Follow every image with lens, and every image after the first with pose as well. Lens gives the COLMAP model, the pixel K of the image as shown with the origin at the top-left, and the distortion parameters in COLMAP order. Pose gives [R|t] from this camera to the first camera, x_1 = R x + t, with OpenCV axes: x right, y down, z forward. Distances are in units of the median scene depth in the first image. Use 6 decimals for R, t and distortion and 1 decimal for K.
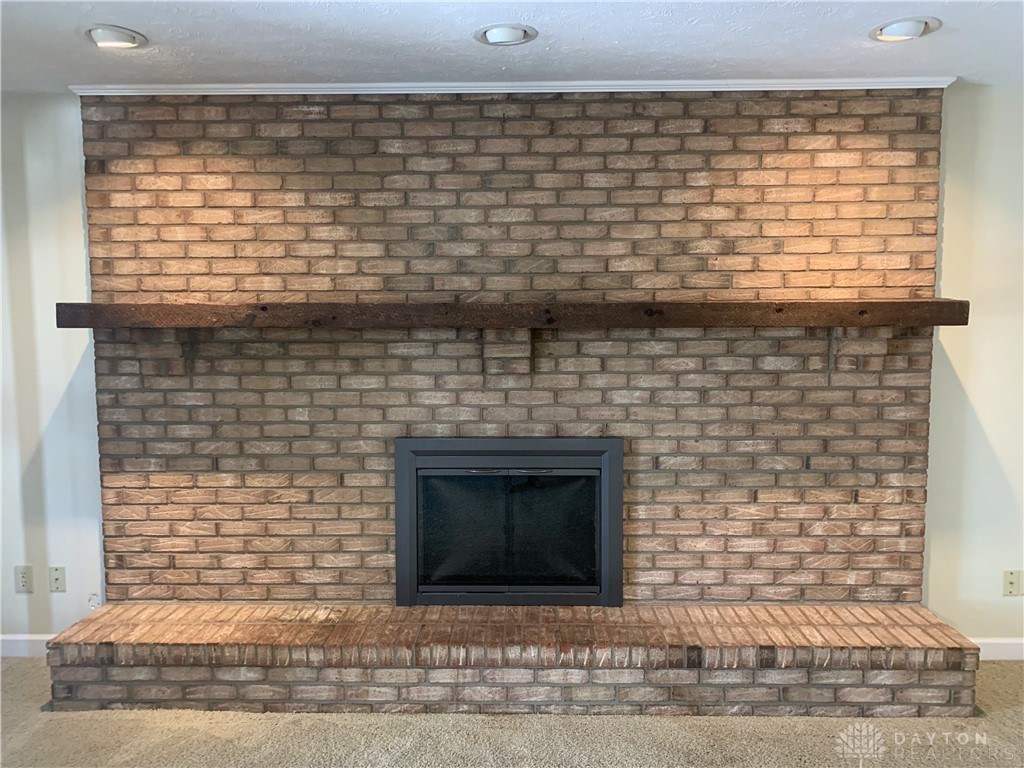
lens RADIAL K [[767.2, 0, 508.4], [0, 767.2, 386.3], [0, 0, 1]] dist [0.094513, -0.148878]
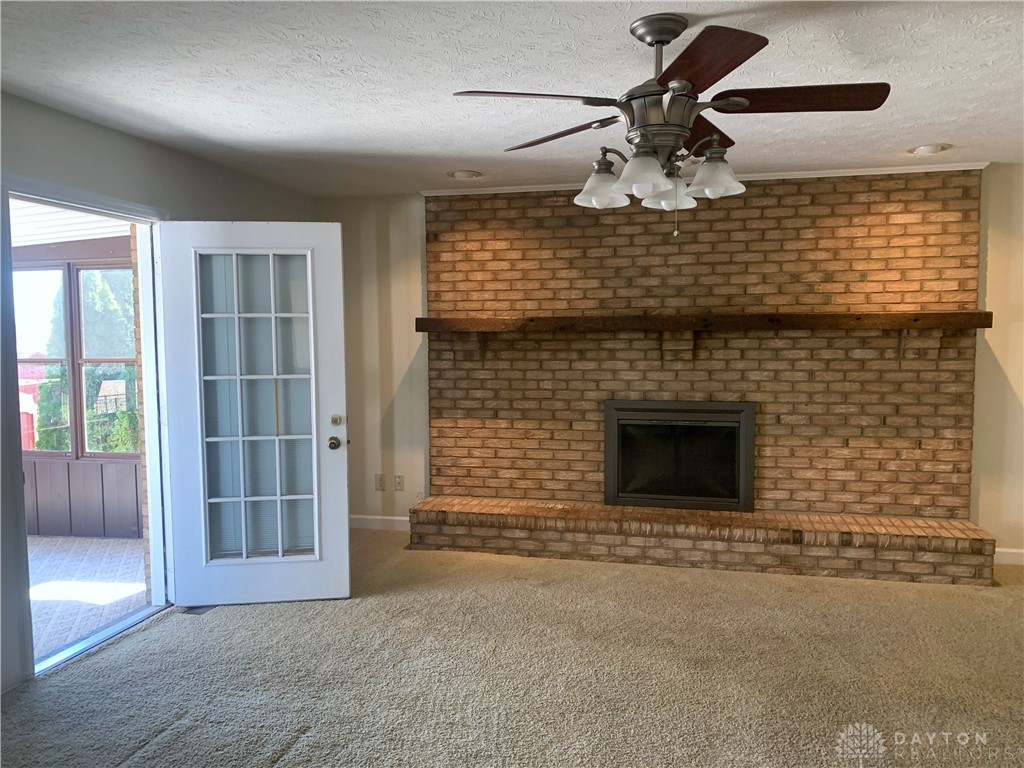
lens RADIAL K [[767.2, 0, 508.4], [0, 767.2, 386.3], [0, 0, 1]] dist [0.094513, -0.148878]
pose [[0.978235, 0.012297, -0.207136, -0.012942], [-0.014080, 0.999875, -0.007138, 0.053674], [0.207022, 0.009899, 0.978286, -0.615641]]
